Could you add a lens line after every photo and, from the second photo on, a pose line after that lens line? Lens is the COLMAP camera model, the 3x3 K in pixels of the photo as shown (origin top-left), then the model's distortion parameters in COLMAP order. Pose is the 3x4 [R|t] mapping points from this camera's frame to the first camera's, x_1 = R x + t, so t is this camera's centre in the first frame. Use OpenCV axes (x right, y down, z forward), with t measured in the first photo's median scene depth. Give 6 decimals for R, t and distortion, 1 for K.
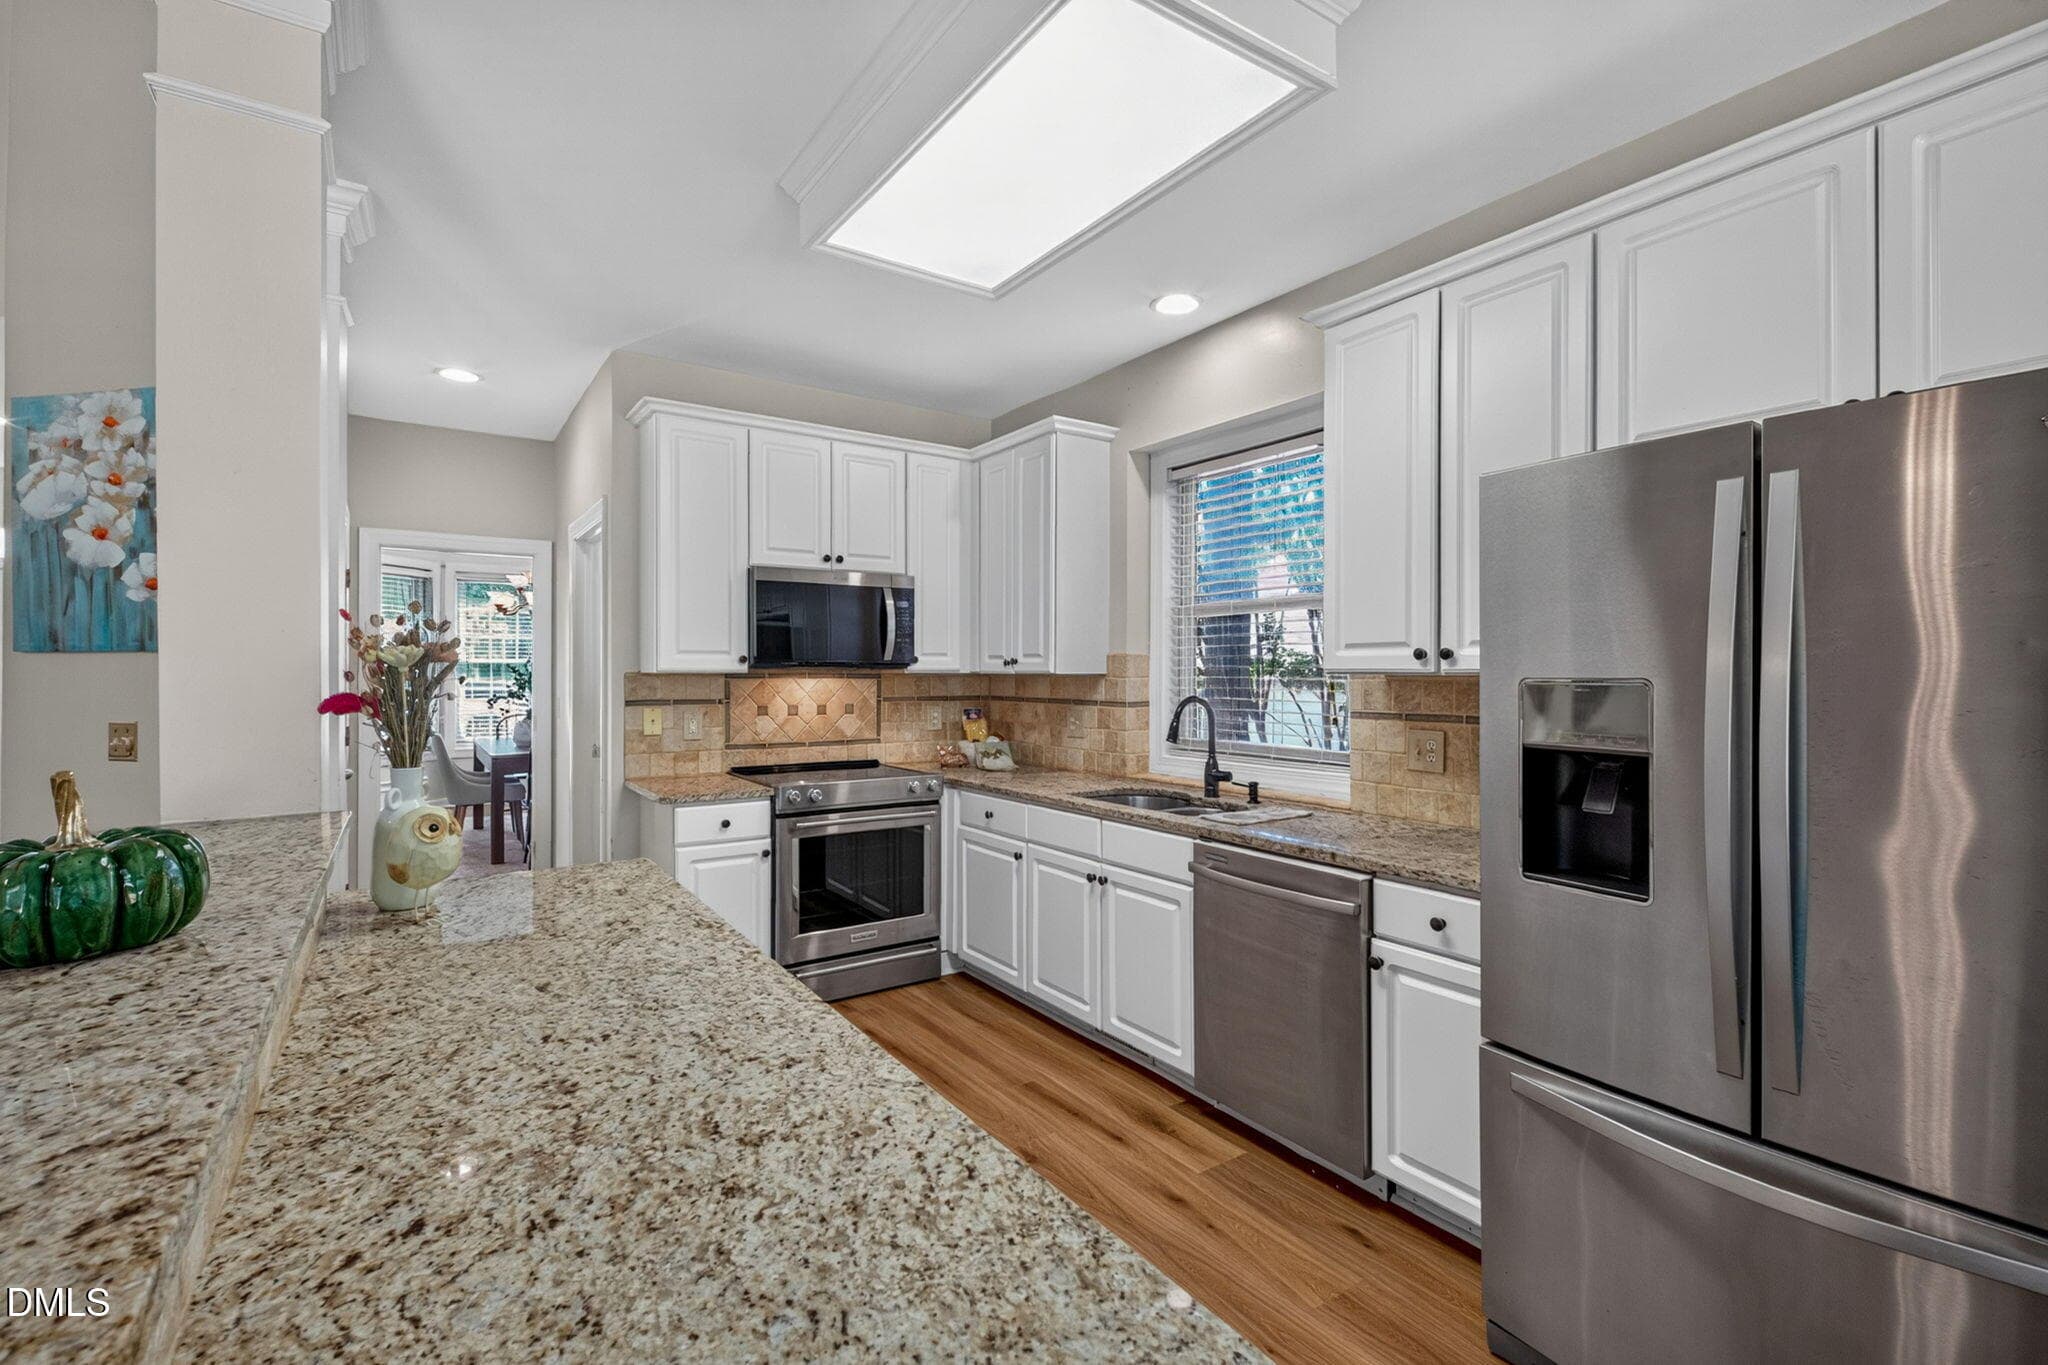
lens RADIAL K [[896.2, 0, 1008.6], [0, 896.2, 675.7], [0, 0, 1]] dist [0.018895, -0.009512]
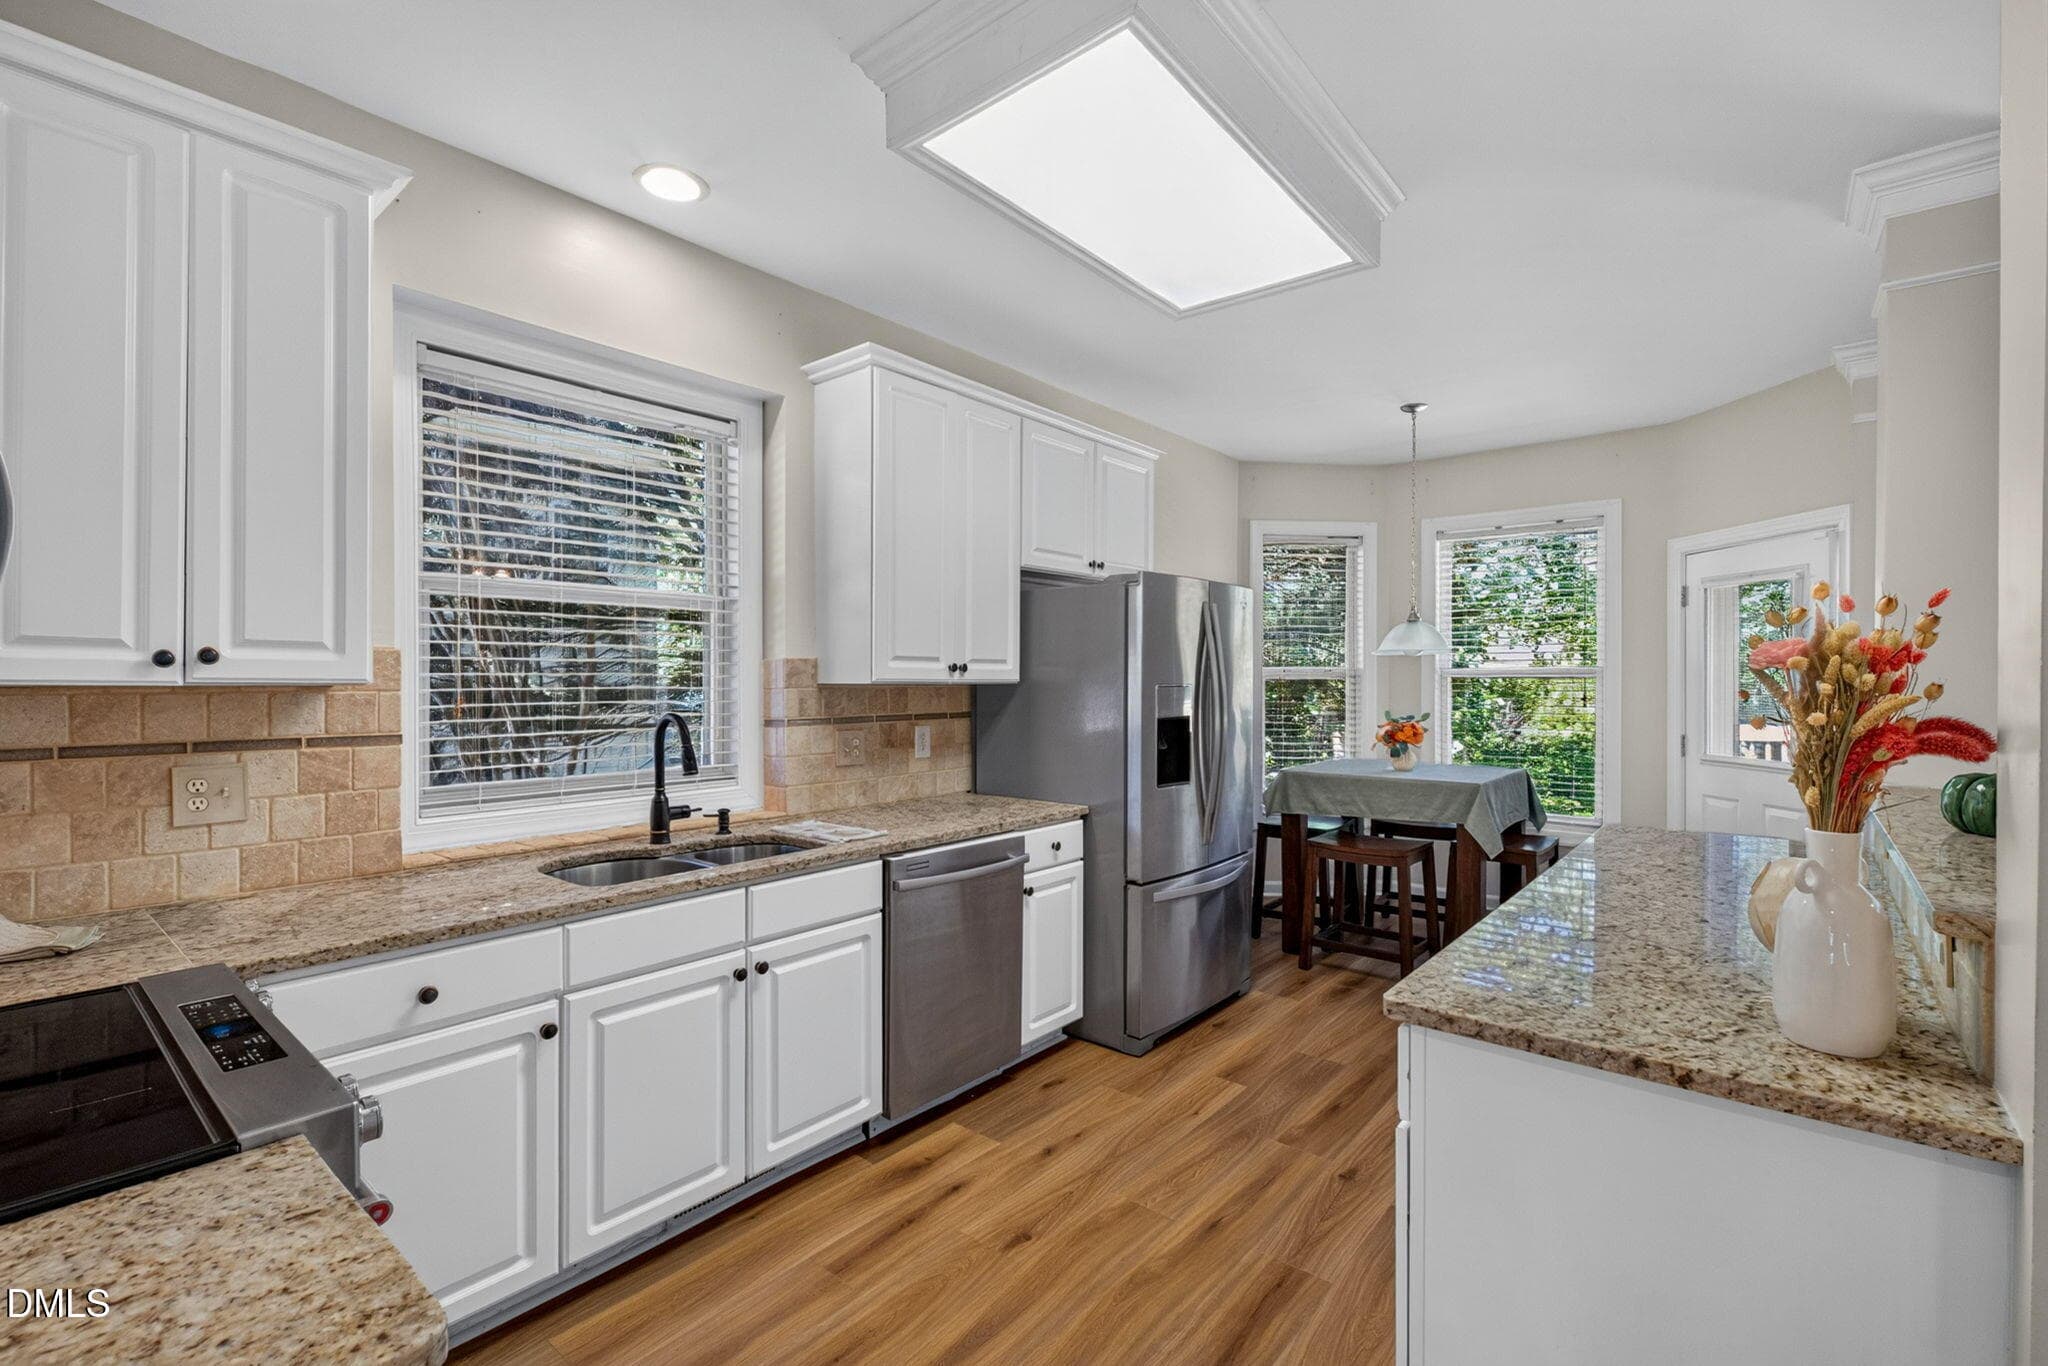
lens RADIAL K [[913.0, 0, 1000.2], [0, 913.0, 686.5], [0, 0, 1]] dist [0.011755, -0.000111]
pose [[-0.269728, -0.006133, 0.962917, -0.596856], [0.003878, 0.999965, 0.007455, -0.004060], [-0.962929, 0.005745, -0.269695, 0.912389]]
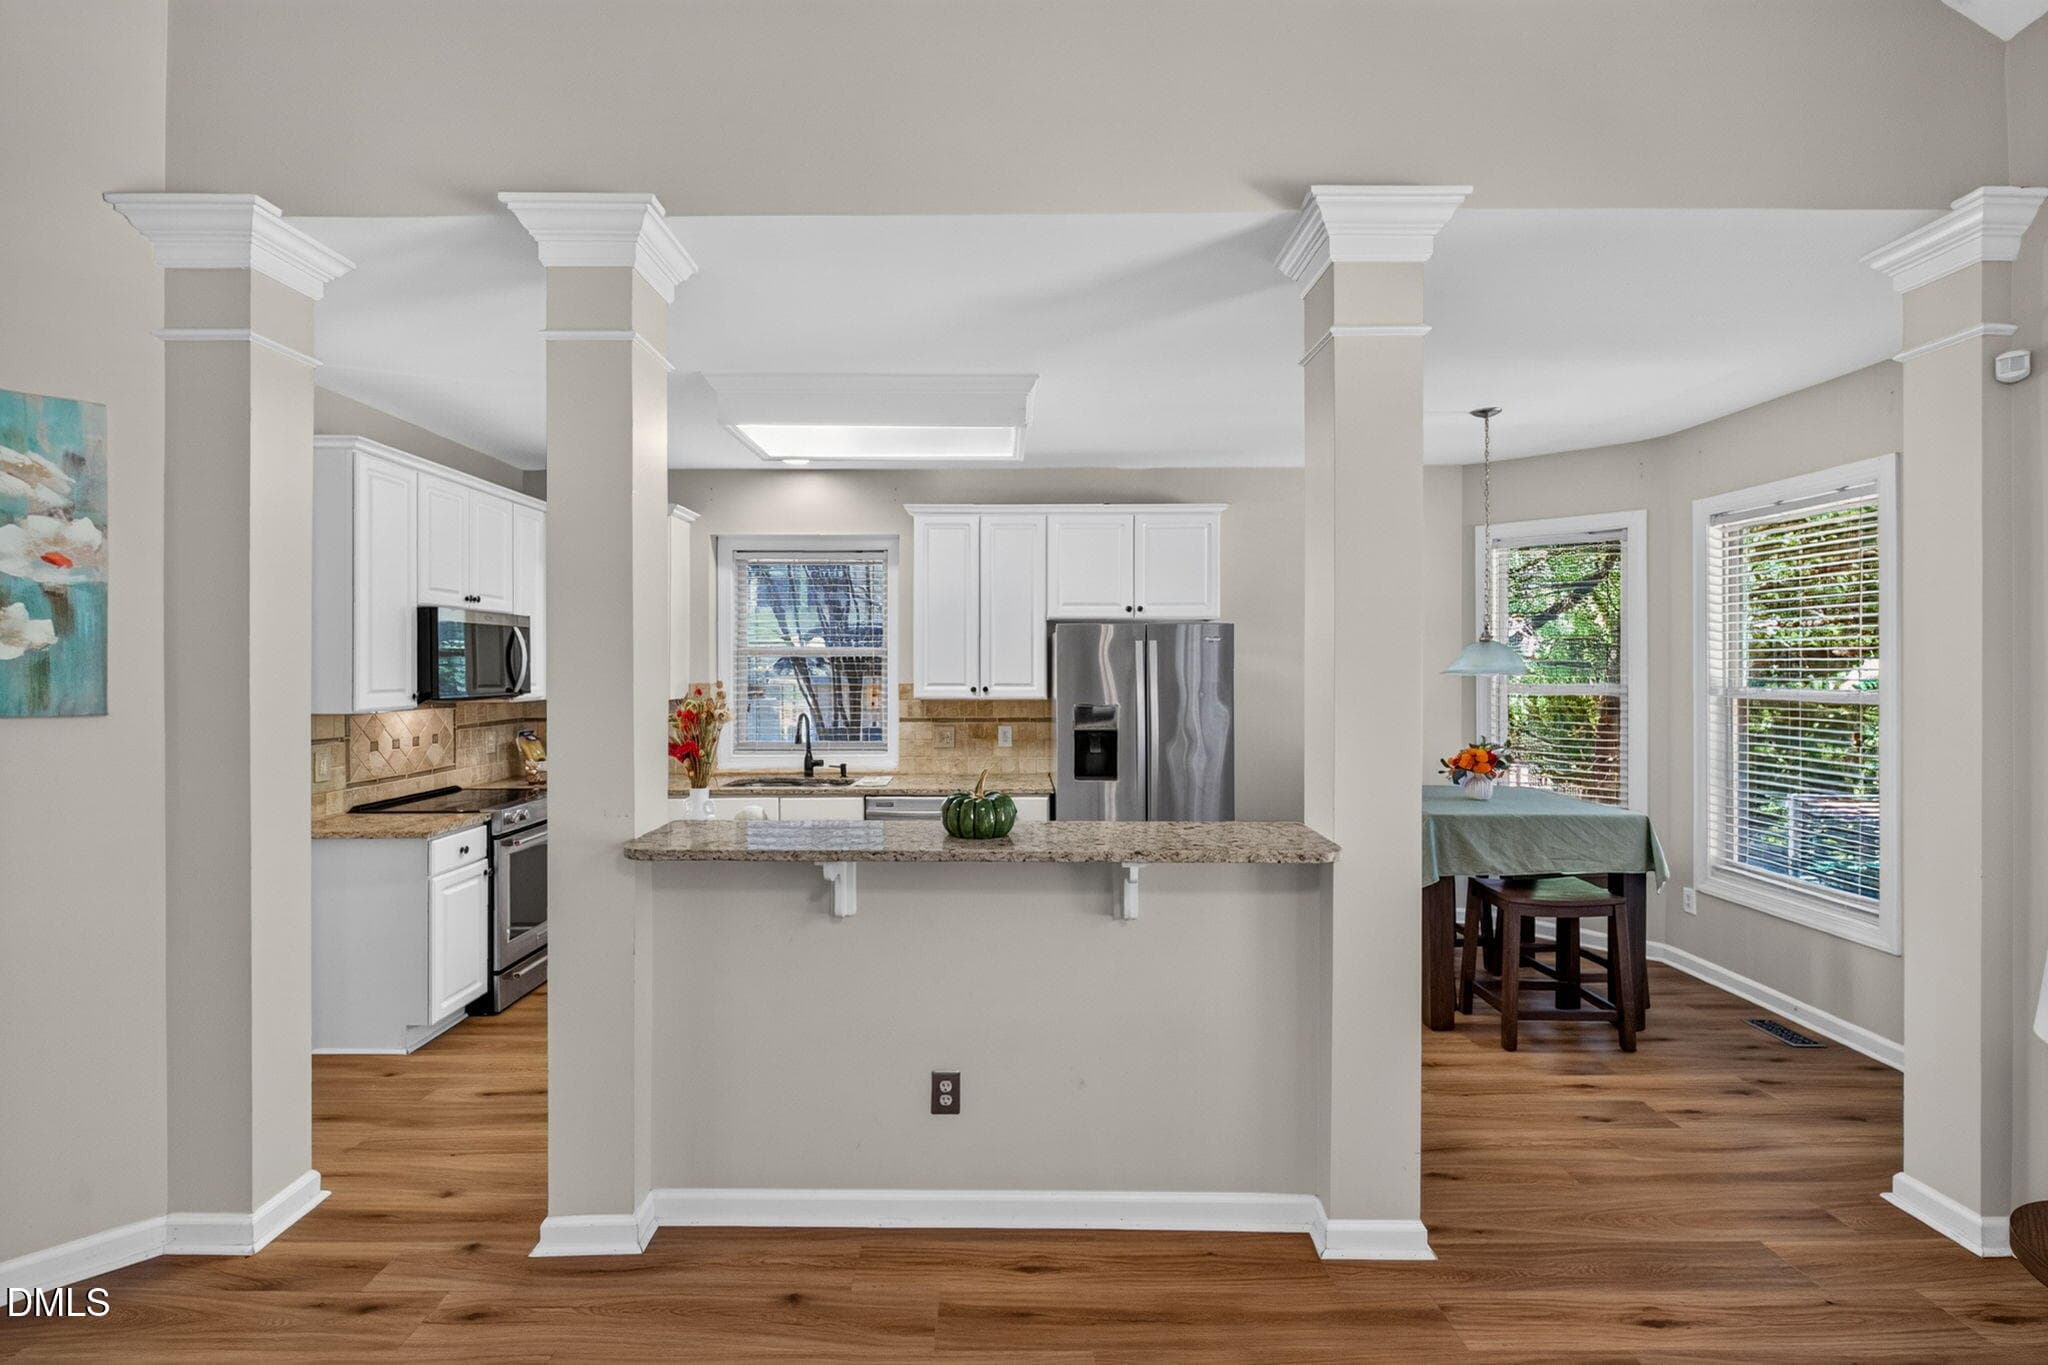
lens RADIAL K [[899.0, 0, 1009.6], [0, 899.0, 666.3], [0, 0, 1]] dist [0.017970, -0.010662]
pose [[0.566466, -0.004483, 0.824073, -0.841270], [0.004538, 0.999987, 0.002321, -0.057873], [-0.824072, 0.002425, 0.566479, -0.166265]]
